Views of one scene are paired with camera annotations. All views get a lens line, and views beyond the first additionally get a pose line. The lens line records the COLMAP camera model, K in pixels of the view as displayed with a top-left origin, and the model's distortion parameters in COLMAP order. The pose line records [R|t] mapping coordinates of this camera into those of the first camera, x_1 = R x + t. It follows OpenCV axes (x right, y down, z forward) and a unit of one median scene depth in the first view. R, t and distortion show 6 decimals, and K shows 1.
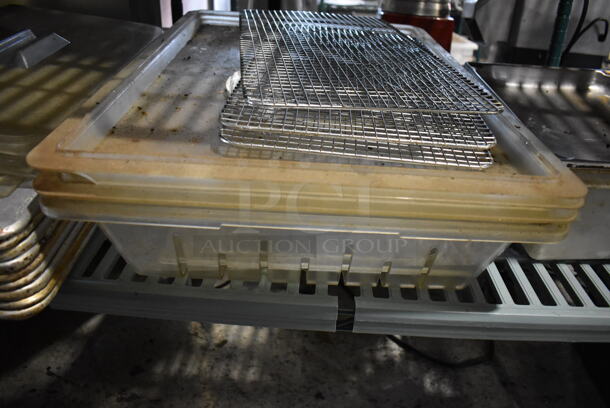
lens RADIAL K [[471.1, 0, 304.9], [0, 471.1, 206.3], [0, 0, 1]] dist [-0.088810, 0.001031]
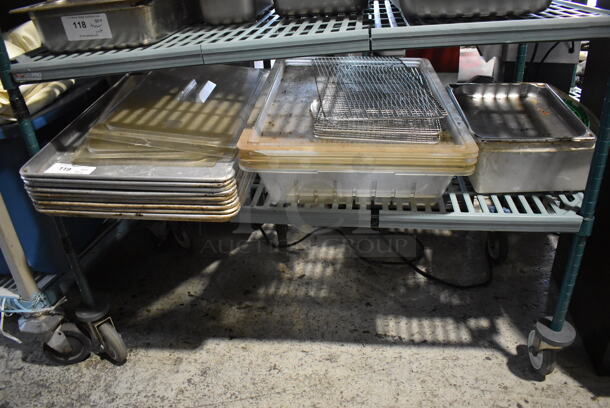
lens RADIAL K [[471.1, 0, 304.9], [0, 471.1, 206.3], [0, 0, 1]] dist [-0.088810, 0.001031]
pose [[0.993107, -0.030645, -0.113136, 0.014580], [0.030718, 0.999527, -0.001098, 0.154046], [0.113116, -0.002385, 0.993579, -0.978032]]
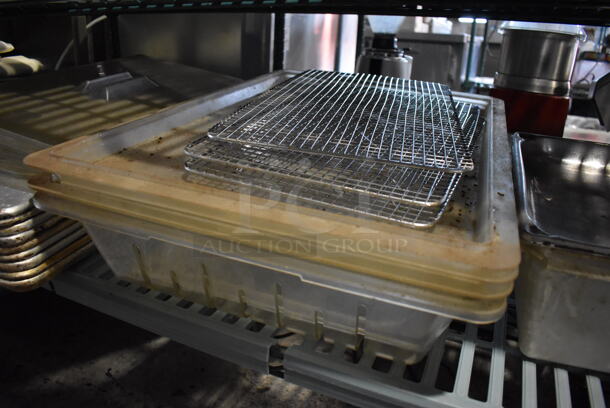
lens RADIAL K [[471.1, 0, 304.9], [0, 471.1, 206.3], [0, 0, 1]] dist [-0.088810, 0.001031]
pose [[0.933949, 0.137521, -0.329890, 0.369486], [-0.185438, 0.975505, -0.118335, 0.023066], [0.305535, 0.171693, 0.936573, 0.051727]]
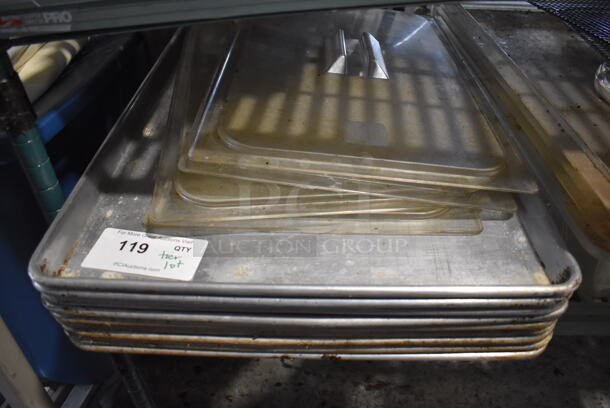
lens RADIAL K [[468.6, 0, 305.0], [0, 468.6, 204.0], [0, 0, 1]] dist [-0.087937, -0.001297]
pose [[0.996806, -0.046582, -0.064867, -0.816591], [0.052712, 0.993960, 0.096254, -0.166705], [0.059991, -0.099366, 0.993241, 0.006965]]
